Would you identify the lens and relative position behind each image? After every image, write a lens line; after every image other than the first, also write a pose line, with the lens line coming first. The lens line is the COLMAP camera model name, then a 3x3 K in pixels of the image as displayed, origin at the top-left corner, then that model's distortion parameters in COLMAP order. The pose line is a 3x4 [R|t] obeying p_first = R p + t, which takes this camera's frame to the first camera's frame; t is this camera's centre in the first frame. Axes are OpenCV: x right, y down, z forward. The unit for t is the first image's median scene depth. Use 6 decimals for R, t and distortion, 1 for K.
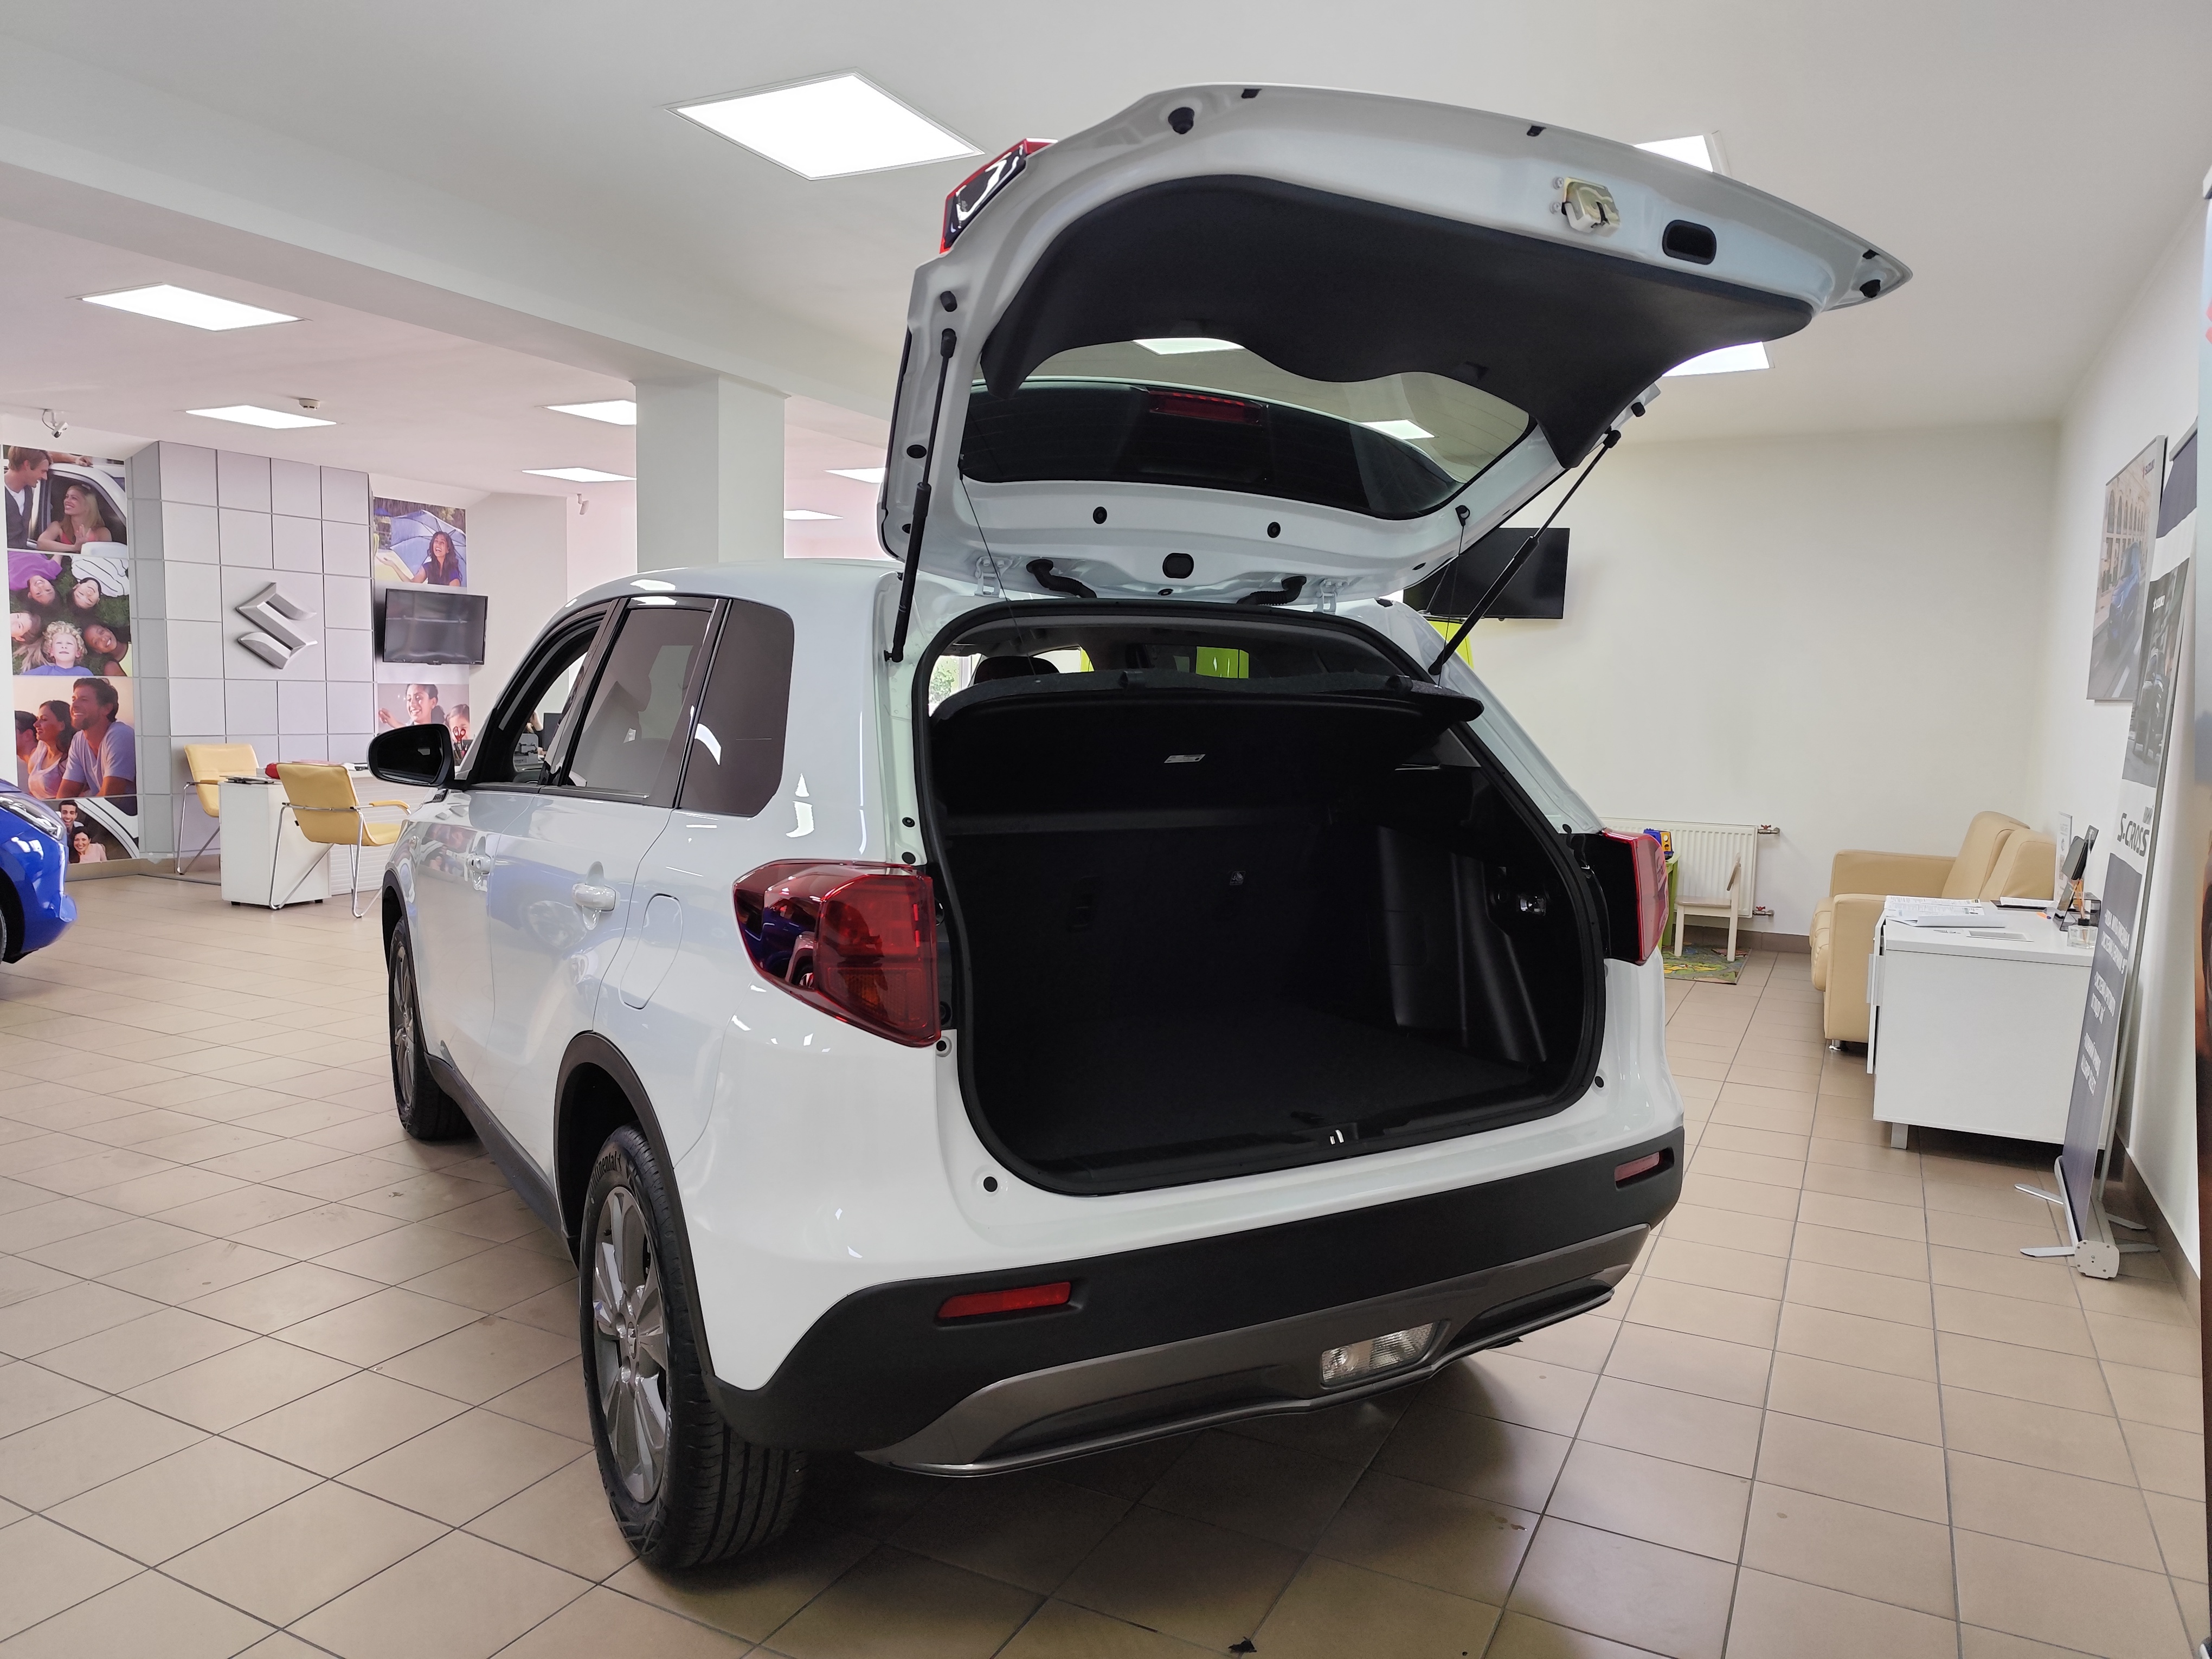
lens RADIAL K [[1524.8, 0, 1100.9], [0, 1524.8, 818.1], [0, 0, 1]] dist [0.021046, -0.017944]
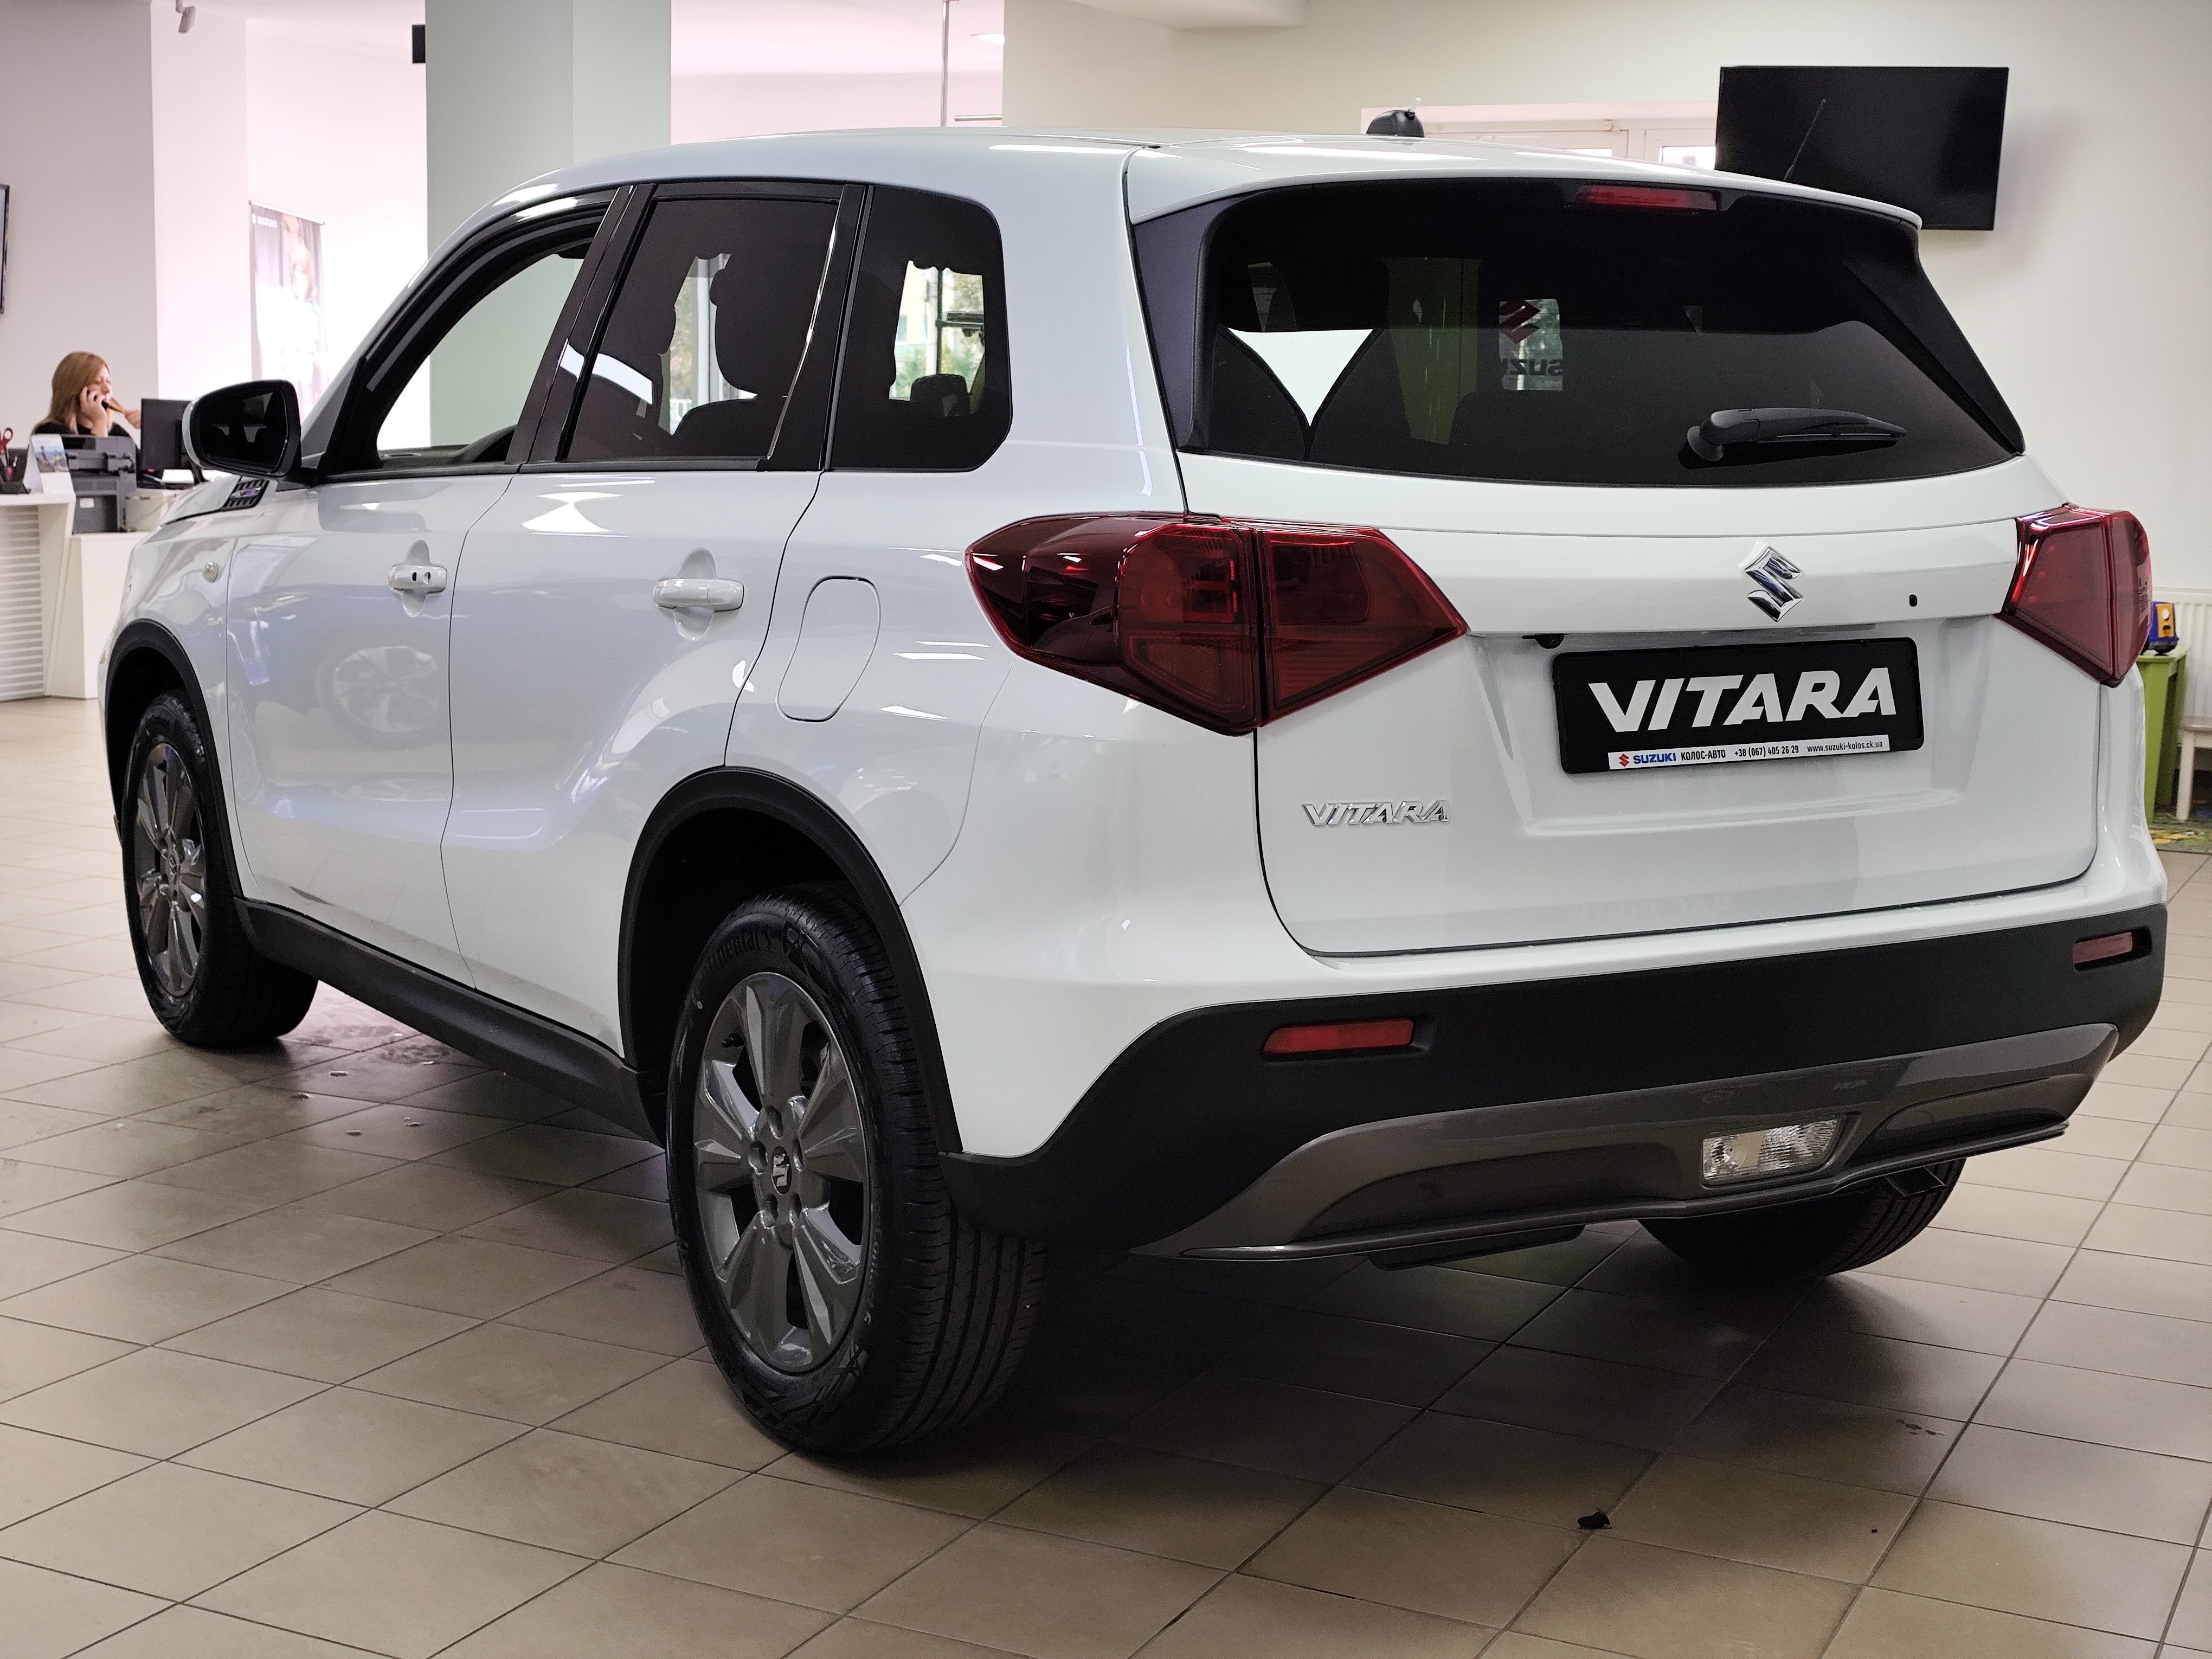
lens RADIAL K [[3076.2, 0, 1097.4], [0, 3076.2, 837.2], [0, 0, 1]] dist [0.050434, 0.000000]
pose [[0.999817, -0.001580, 0.019085, -0.177744], [0.000413, 0.998138, 0.060990, 0.082651], [-0.019146, -0.060971, 0.997956, -0.519787]]
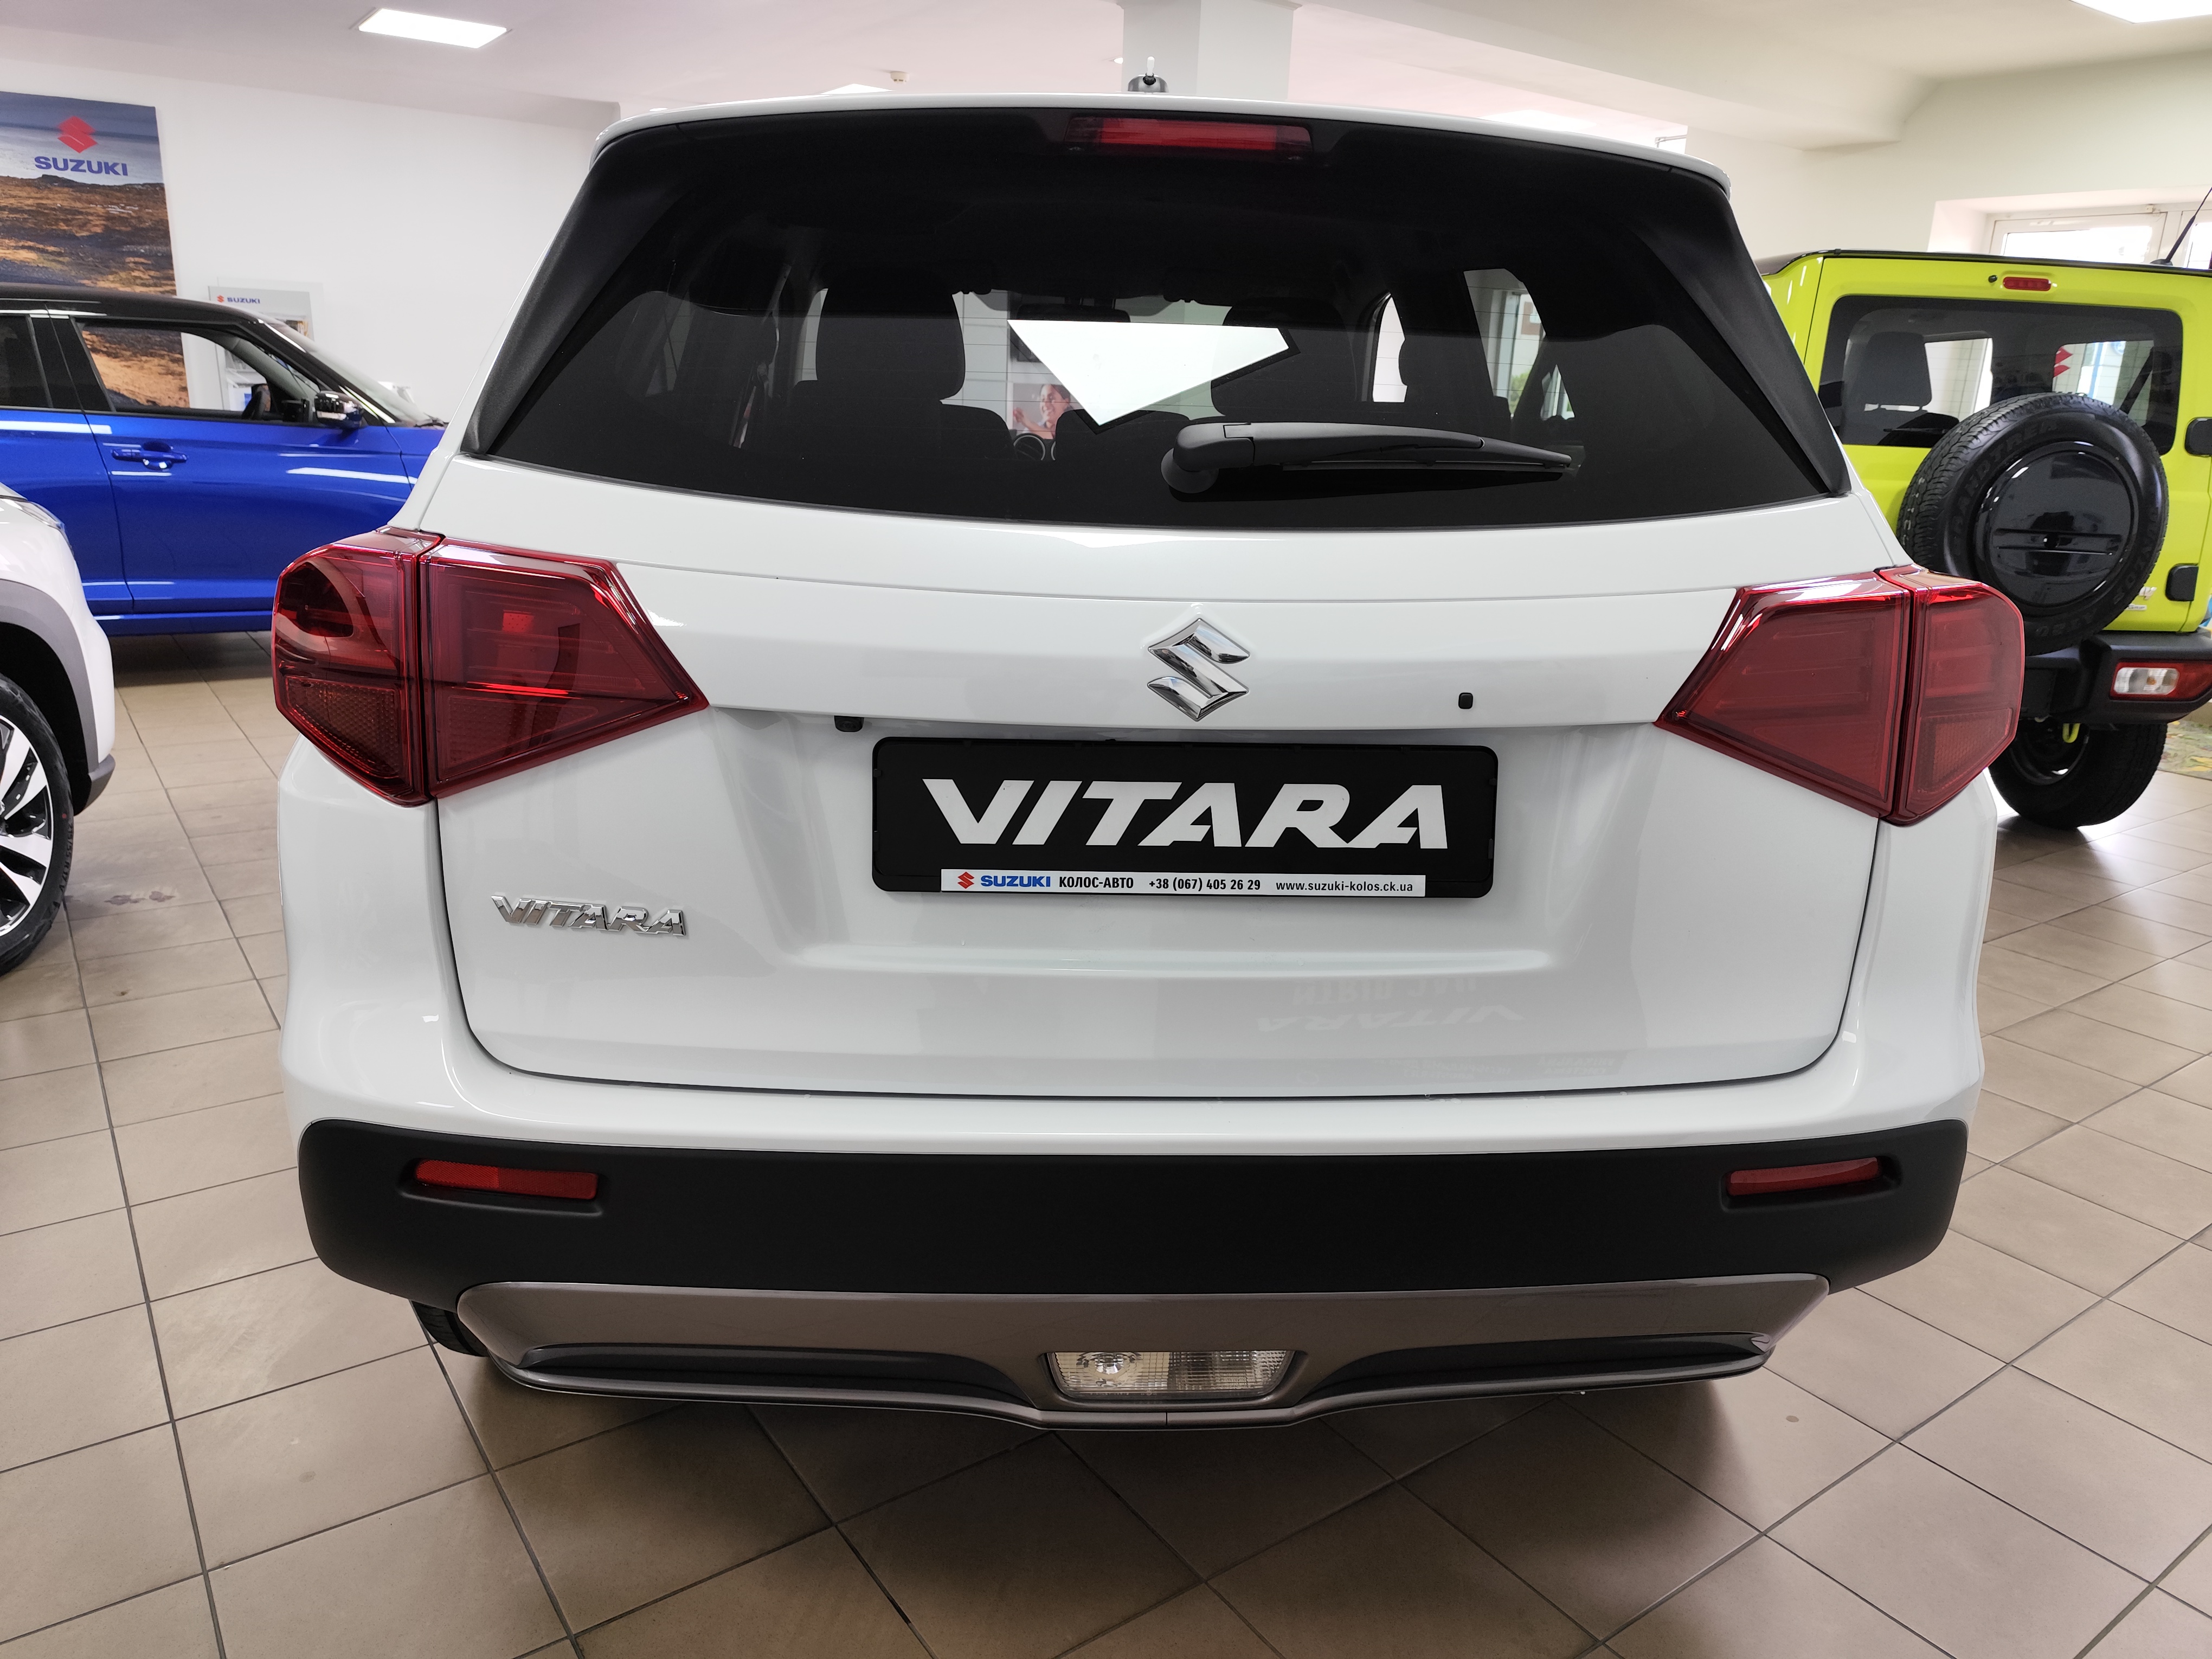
lens RADIAL K [[1524.8, 0, 1113.1], [0, 1524.8, 849.8], [0, 0, 1]] dist [0.021046, -0.017944]
pose [[0.882455, 0.142581, -0.448268, 0.375931], [-0.052696, 0.976922, 0.206994, 0.007698], [0.467436, -0.159041, 0.869603, 0.429588]]
